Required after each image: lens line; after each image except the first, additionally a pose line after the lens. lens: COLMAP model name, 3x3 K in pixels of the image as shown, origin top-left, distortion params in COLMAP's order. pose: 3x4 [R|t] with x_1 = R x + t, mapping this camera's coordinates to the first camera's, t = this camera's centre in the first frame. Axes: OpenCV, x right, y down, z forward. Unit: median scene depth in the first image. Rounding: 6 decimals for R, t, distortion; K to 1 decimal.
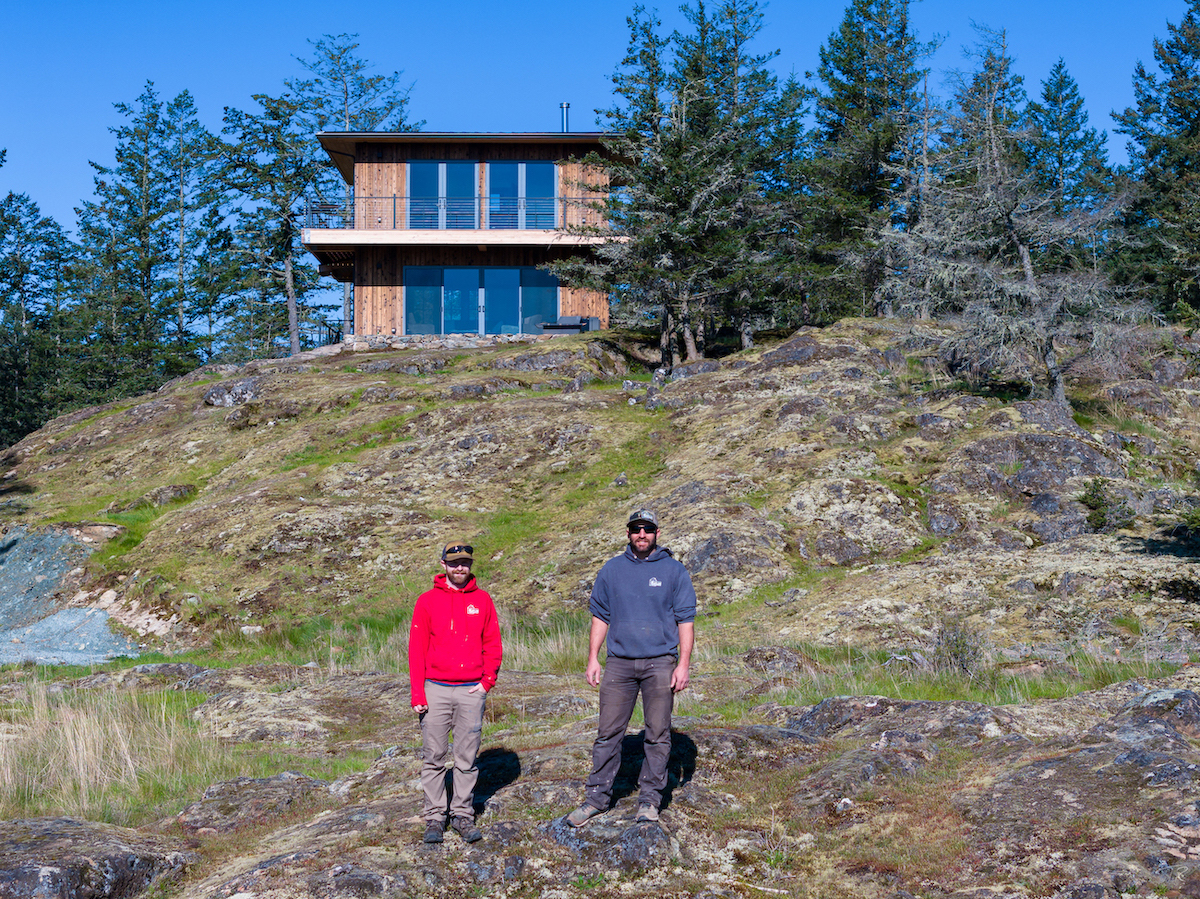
lens RADIAL K [[2419.4, 0, 600.0], [0, 2419.4, 449.5], [0, 0, 1]] dist [0.091036, 0.275246]
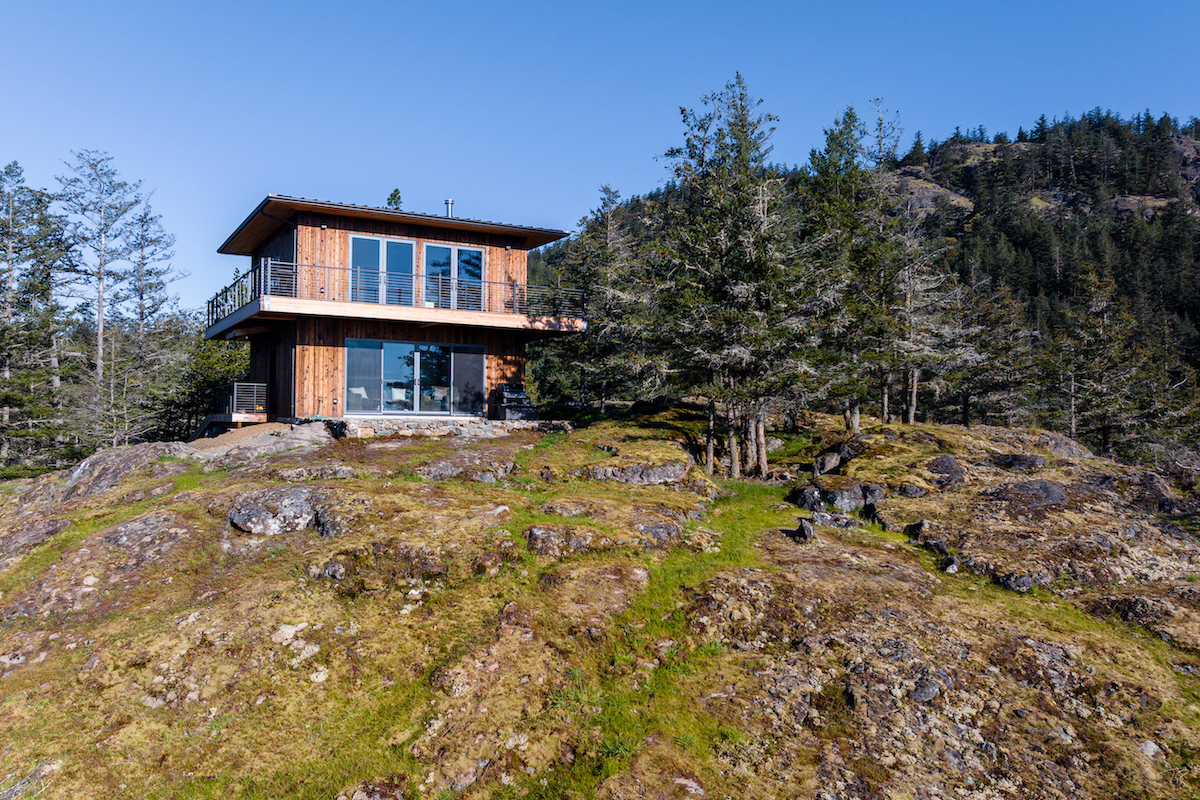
lens RADIAL K [[885.6, 0, 511.5], [0, 885.6, 401.4], [0, 0, 1]] dist [-0.002866, 0.007066]
pose [[0.892610, 0.017993, 0.450470, -0.210929], [-0.028617, 0.999450, 0.016782, -0.065187], [-0.449920, -0.027871, 0.892634, 0.725129]]
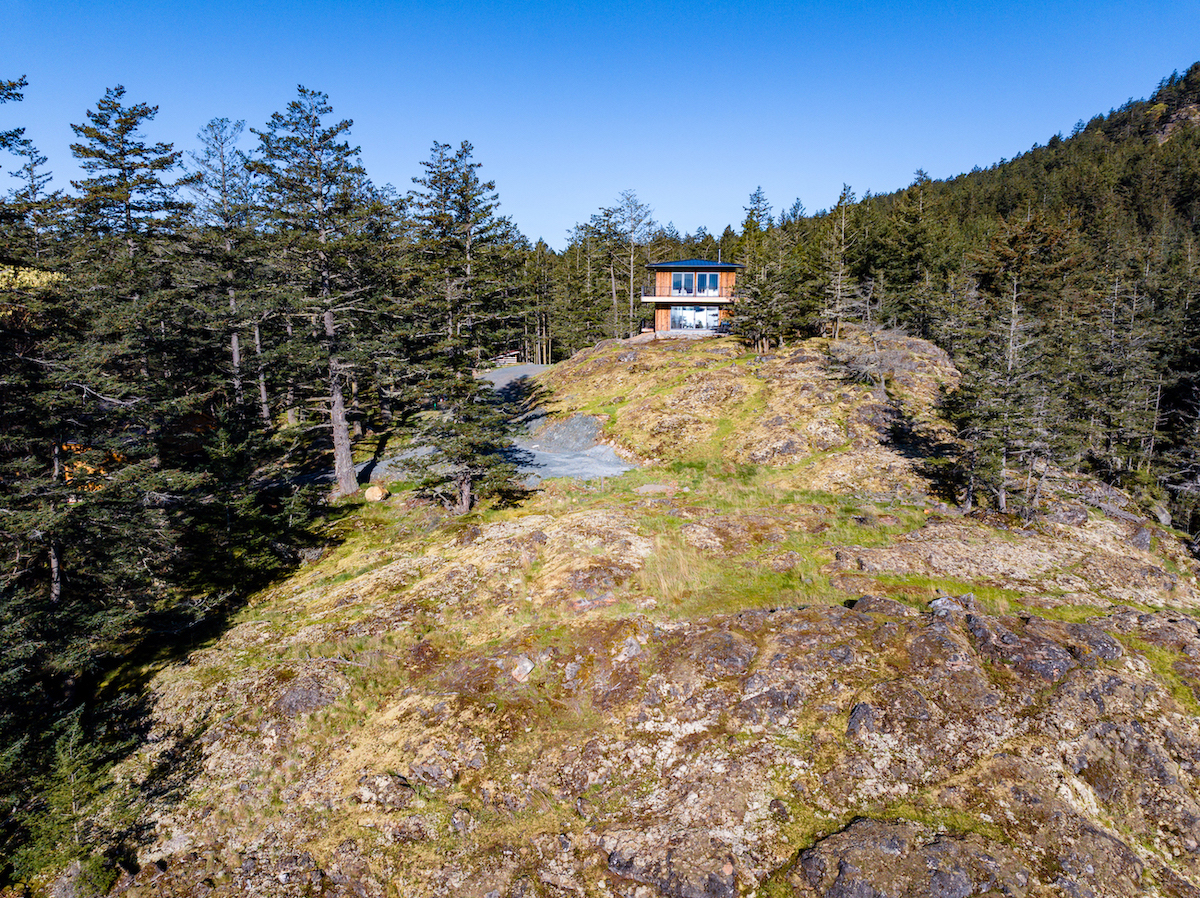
lens RADIAL K [[848.9, 0, 615.8], [0, 848.9, 450.8], [0, 0, 1]] dist [-0.001427, -0.003583]
pose [[0.997768, 0.014240, -0.065237, -0.088071], [0.000944, 0.973889, 0.227021, -0.165060], [0.066767, -0.226576, 0.971702, -0.176876]]
